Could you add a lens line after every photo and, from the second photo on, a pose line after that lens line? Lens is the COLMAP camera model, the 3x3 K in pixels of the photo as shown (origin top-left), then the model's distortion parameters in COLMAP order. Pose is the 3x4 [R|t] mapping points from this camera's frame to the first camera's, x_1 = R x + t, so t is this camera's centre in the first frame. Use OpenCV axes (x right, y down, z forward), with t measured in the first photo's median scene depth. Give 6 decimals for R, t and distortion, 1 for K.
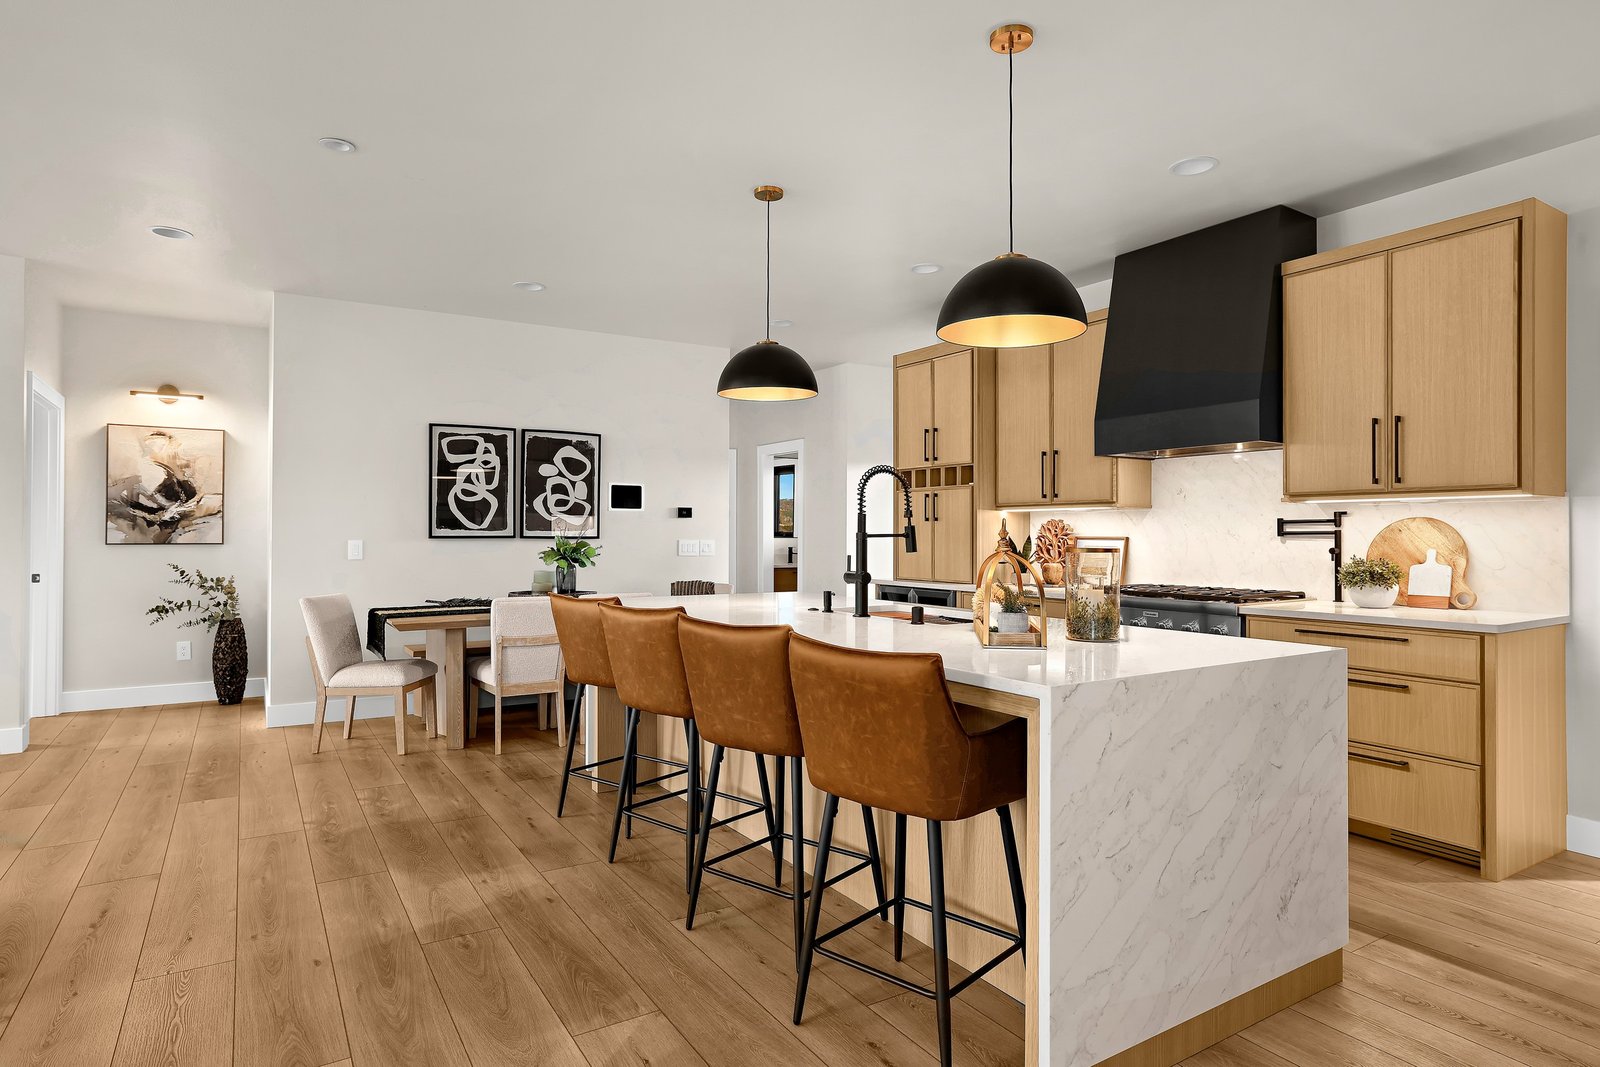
lens RADIAL K [[849.0, 0, 853.3], [0, 849.0, 529.8], [0, 0, 1]] dist [-0.001477, 0.000003]
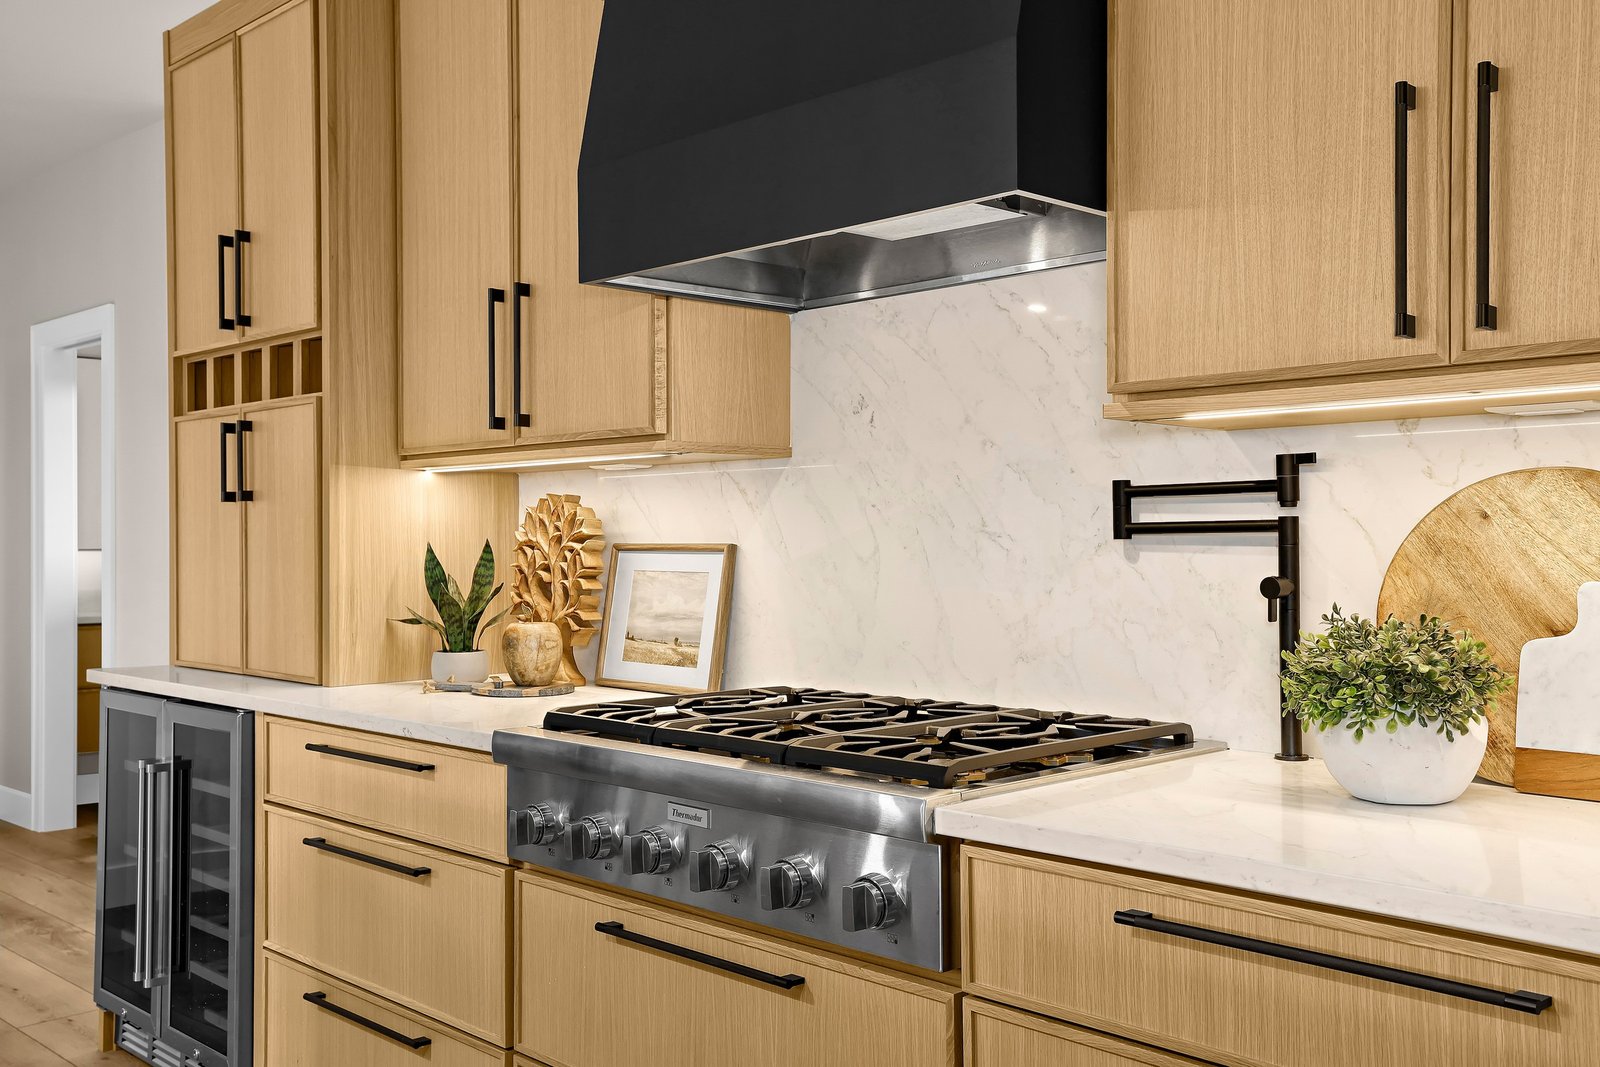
lens RADIAL K [[1591.7, 0, 800.0], [0, 1591.7, 533.5], [0, 0, 1]] dist [0.015997, 0.019696]
pose [[0.981820, -0.006200, 0.189711, 0.298977], [0.005852, 0.999980, 0.002393, 0.003870], [-0.189722, -0.001239, 0.981837, 0.488220]]
